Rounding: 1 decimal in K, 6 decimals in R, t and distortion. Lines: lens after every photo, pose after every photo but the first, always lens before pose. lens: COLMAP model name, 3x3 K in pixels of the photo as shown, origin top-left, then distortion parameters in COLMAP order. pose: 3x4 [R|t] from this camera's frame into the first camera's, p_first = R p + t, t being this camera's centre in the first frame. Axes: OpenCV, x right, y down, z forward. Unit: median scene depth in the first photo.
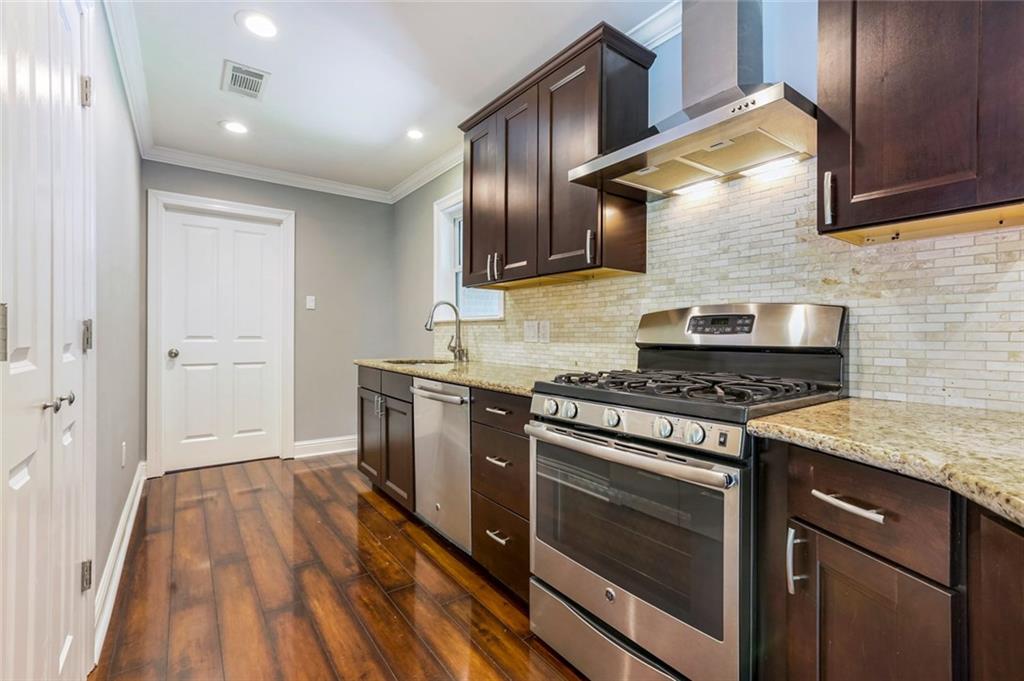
lens RADIAL K [[452.0, 0, 514.3], [0, 452.0, 332.6], [0, 0, 1]] dist [-0.000504, 0.000248]
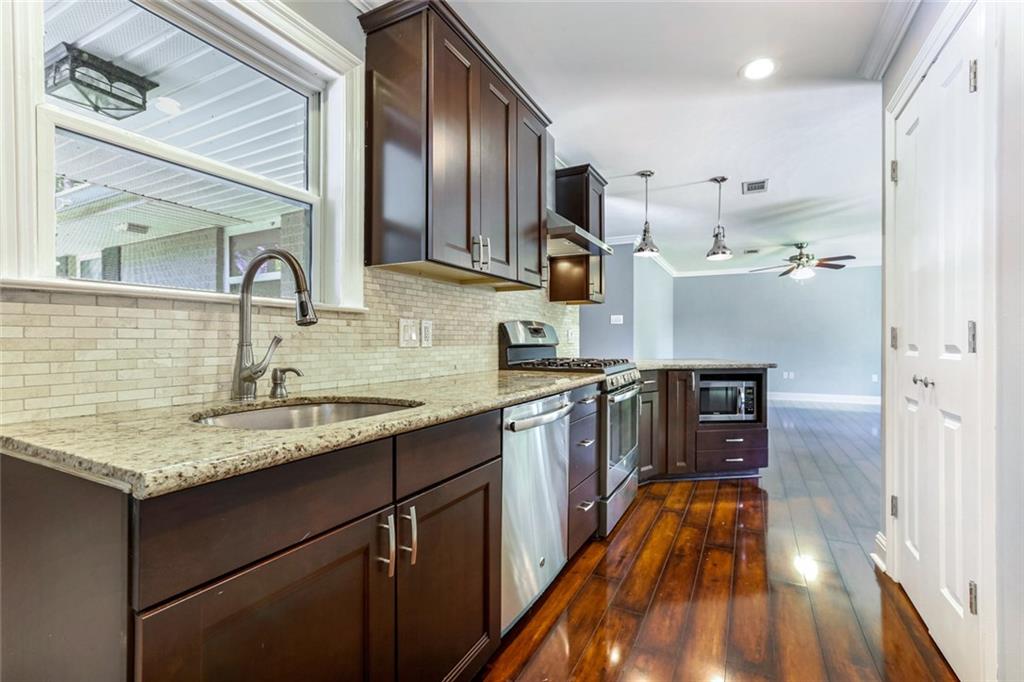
lens RADIAL K [[458.3, 0, 510.9], [0, 458.3, 335.8], [0, 0, 1]] dist [-0.001279, 0.000908]
pose [[-0.436200, 0.005818, 0.899831, -0.769034], [-0.005078, 0.999947, -0.008927, 0.008721], [-0.899835, -0.008463, -0.436148, 1.260717]]
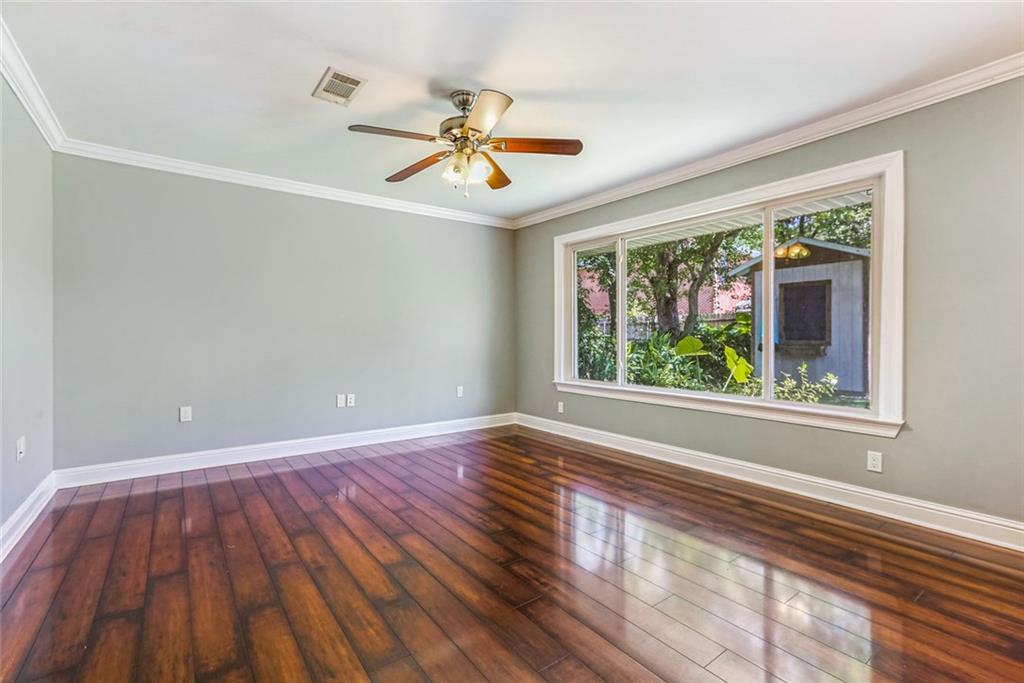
lens RADIAL K [[458.3, 0, 510.9], [0, 458.3, 336.3], [0, 0, 1]] dist [-0.001279, 0.000908]
pose [[-0.999997, 0.001418, -0.001786, 0.736333], [0.001435, 0.999956, -0.009287, 0.019461], [0.001773, -0.009290, -0.999955, -0.281407]]
